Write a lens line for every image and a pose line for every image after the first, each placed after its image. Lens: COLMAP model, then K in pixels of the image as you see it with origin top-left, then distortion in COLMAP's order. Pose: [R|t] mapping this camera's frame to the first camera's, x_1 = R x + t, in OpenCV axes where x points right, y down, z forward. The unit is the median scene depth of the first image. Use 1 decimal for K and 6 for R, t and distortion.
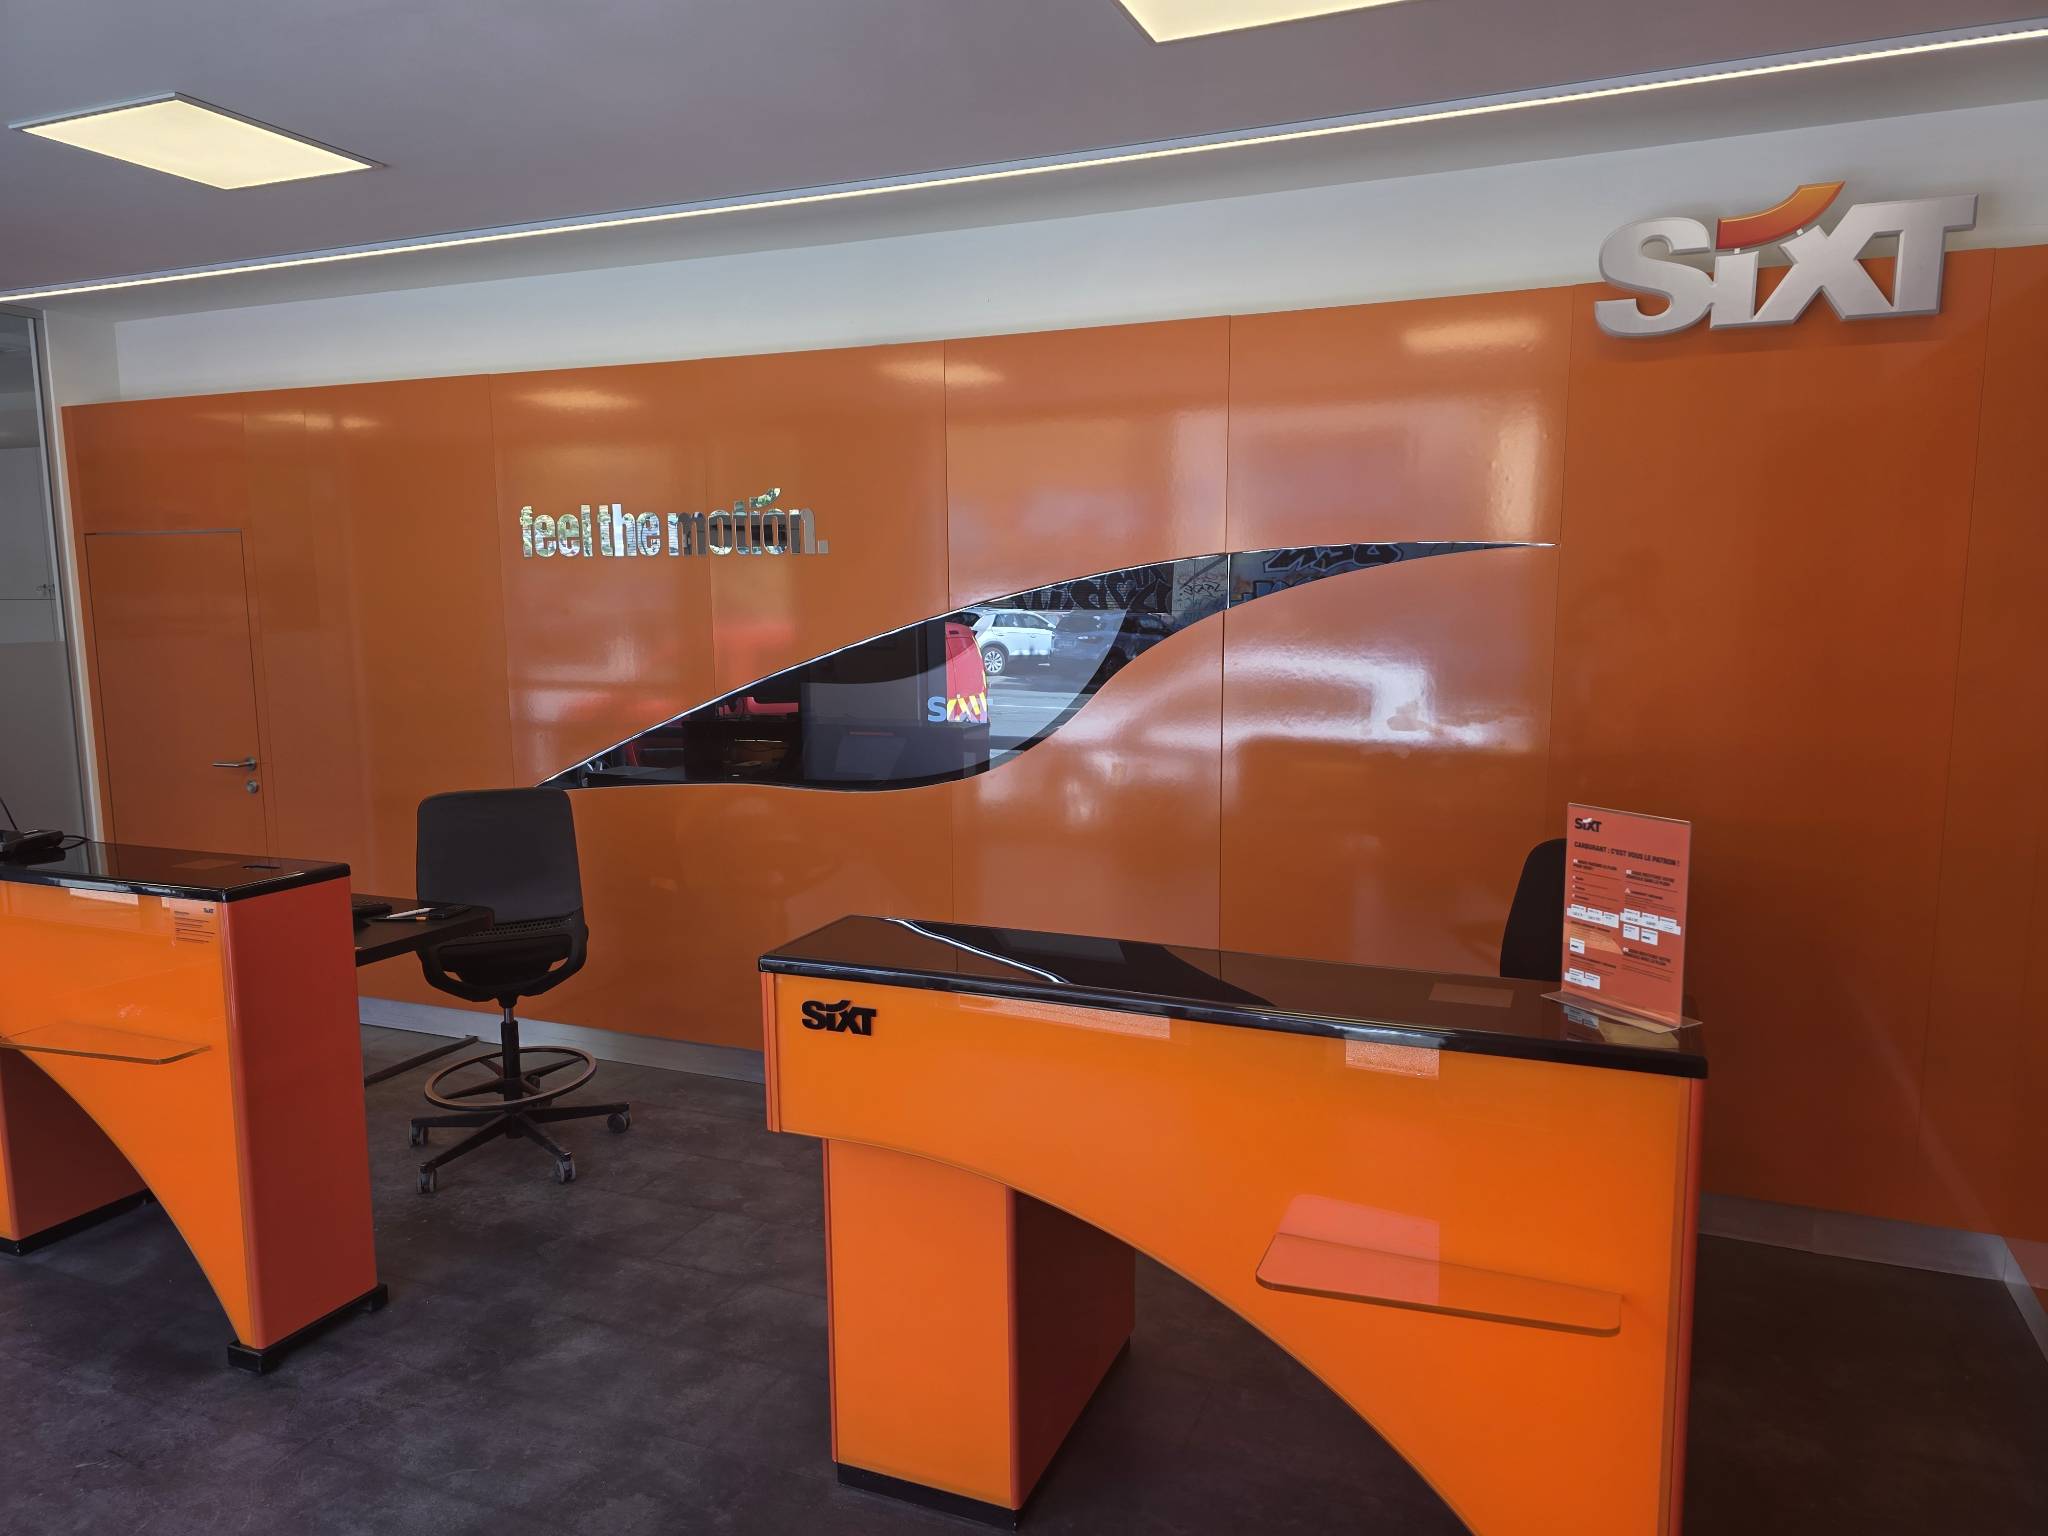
lens RADIAL K [[1383.6, 0, 1027.2], [0, 1383.6, 784.5], [0, 0, 1]] dist [0.101417, -0.073265]
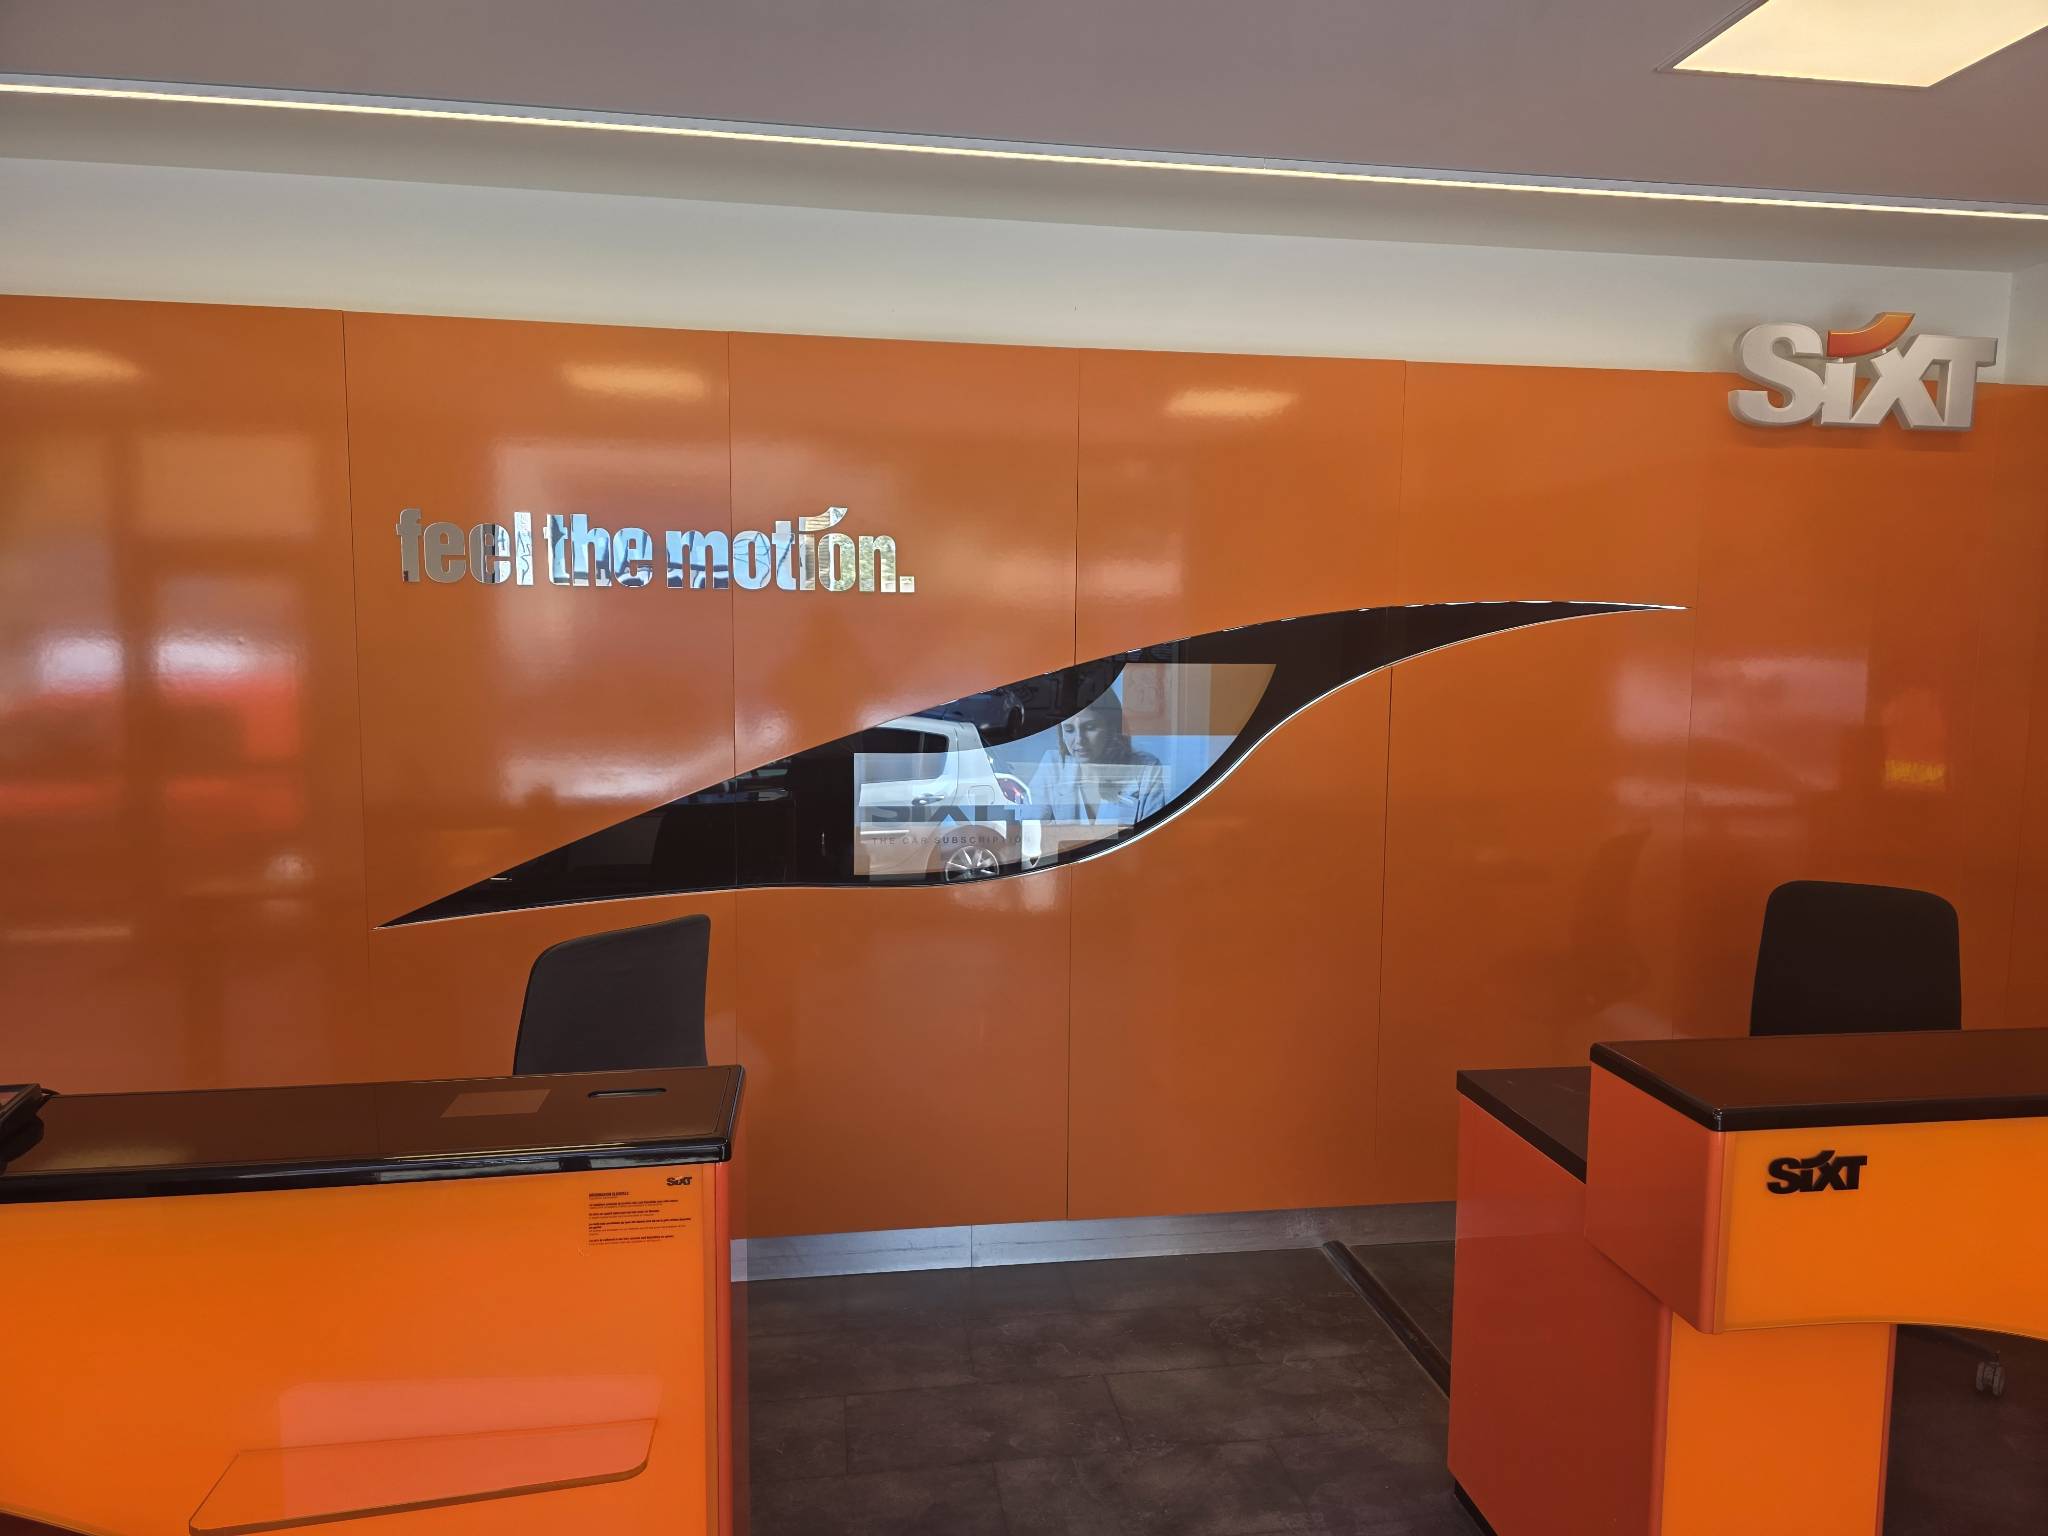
lens RADIAL K [[1383.6, 0, 1027.2], [0, 1383.6, 784.5], [0, 0, 1]] dist [0.101417, -0.073265]
pose [[0.845465, -0.040916, 0.532460, -0.688374], [0.058825, 0.998129, -0.016705, -0.050838], [-0.530780, 0.045446, 0.846290, 0.387748]]
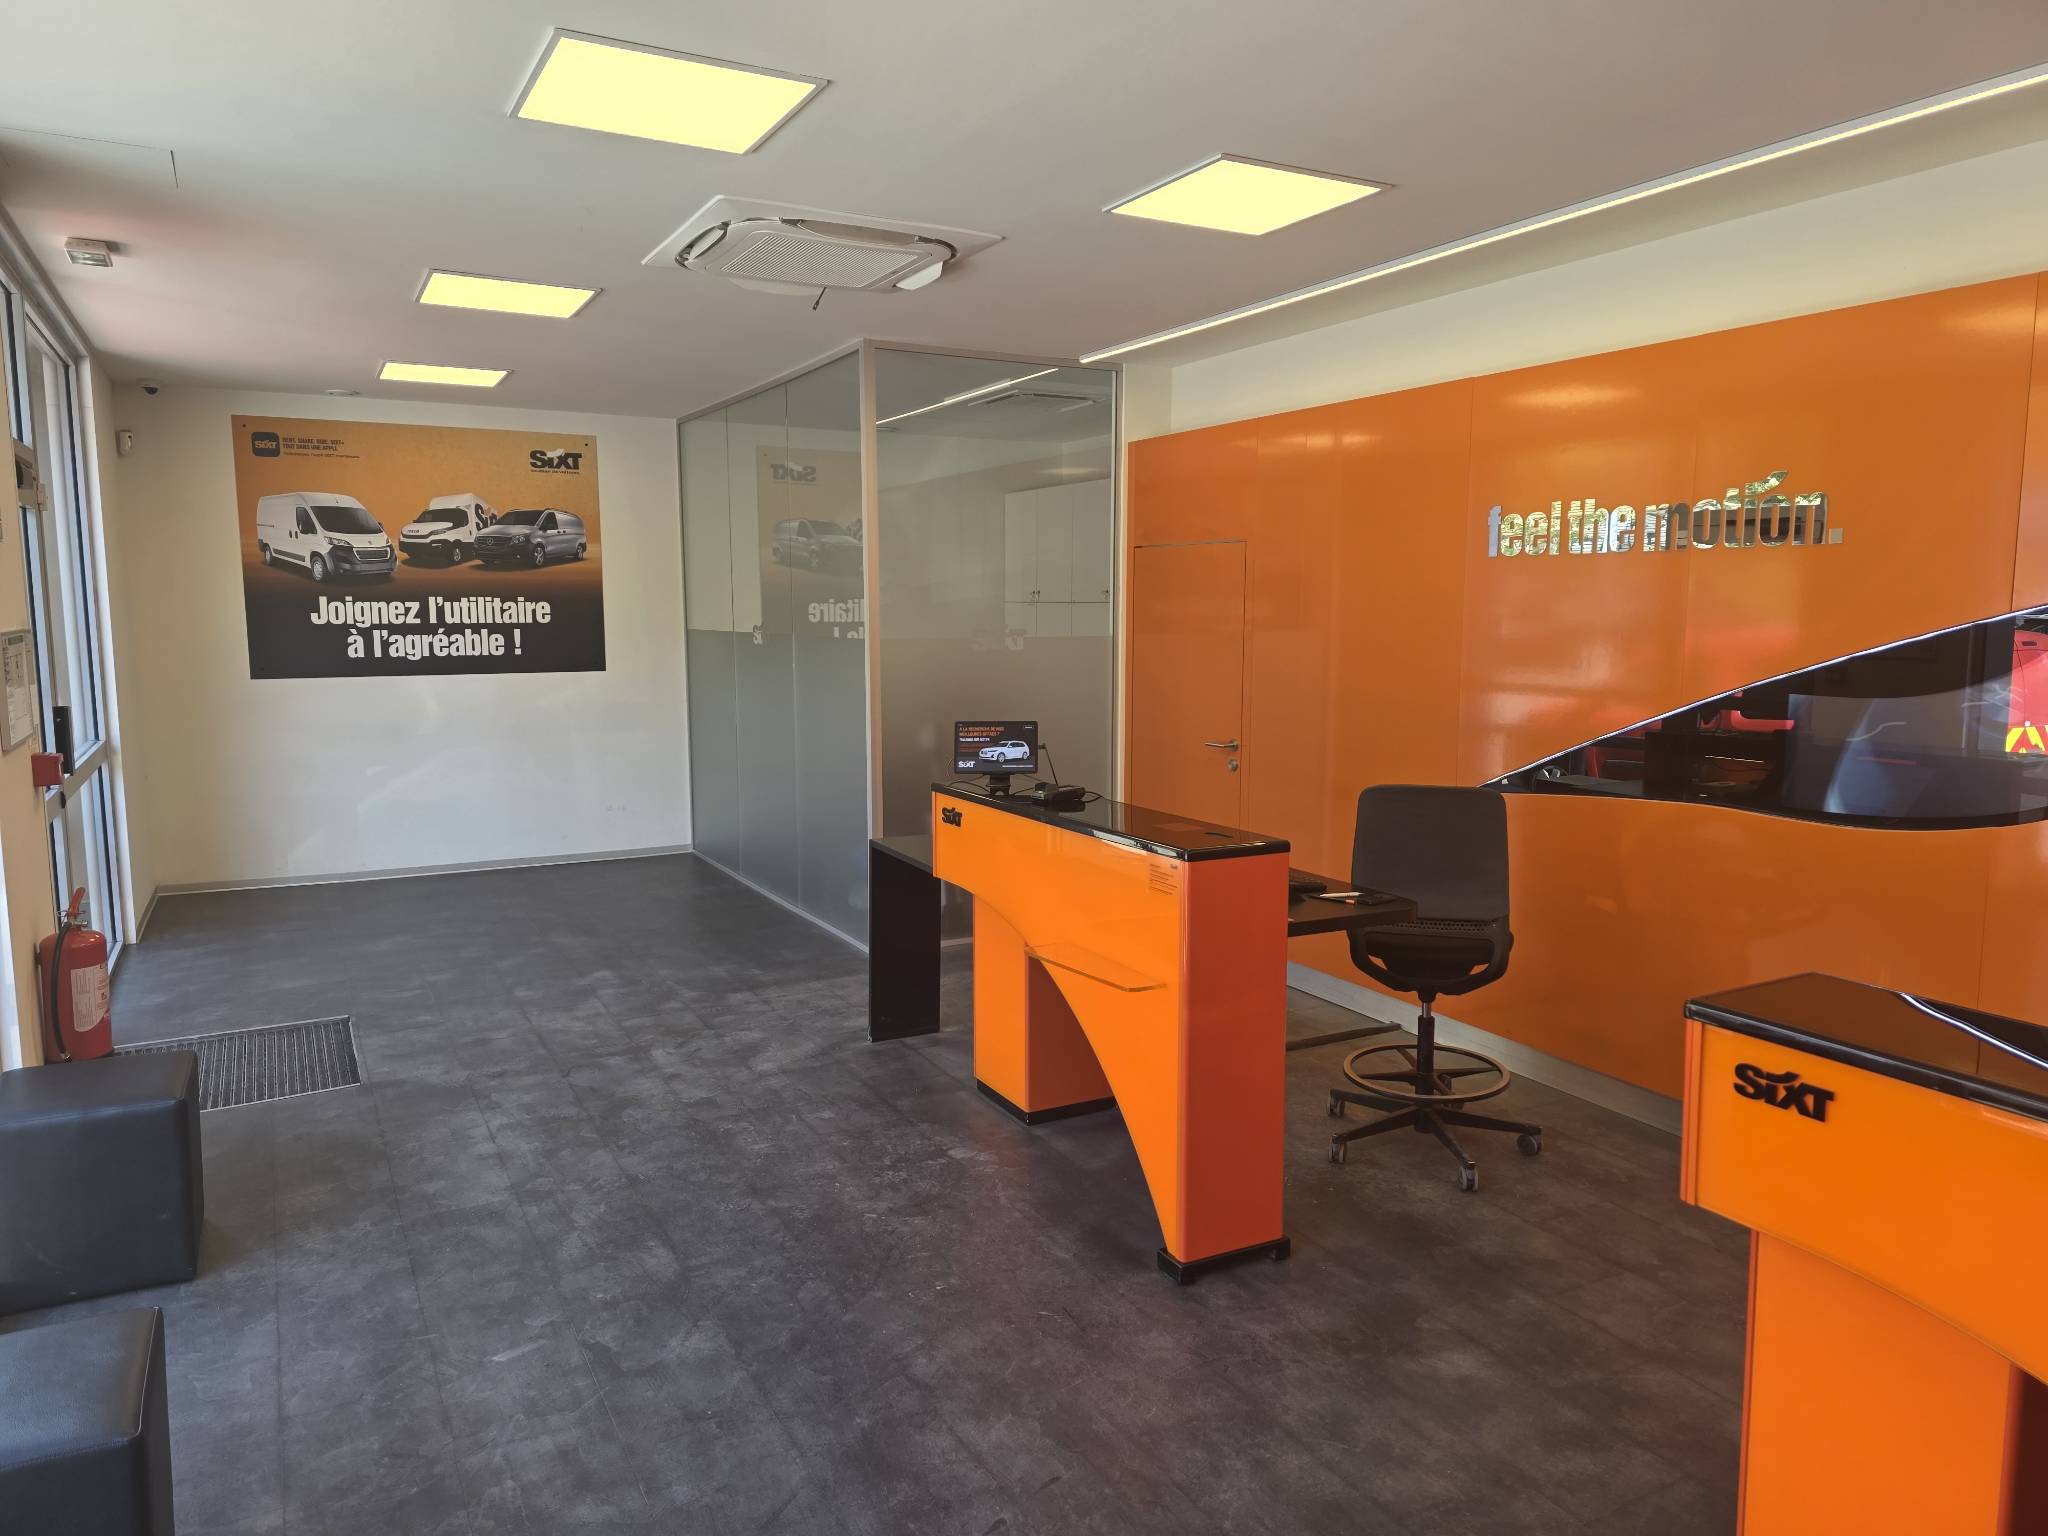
lens RADIAL K [[1379.4, 0, 1024.0], [0, 1379.4, 768.0], [0, 0, 1]] dist [0.086672, -0.091382]
pose [[0.781639, 0.080630, -0.618497, 0.010693], [-0.089869, 0.995821, 0.016245, 0.001278], [0.617222, 0.042886, 0.785619, 0.035525]]
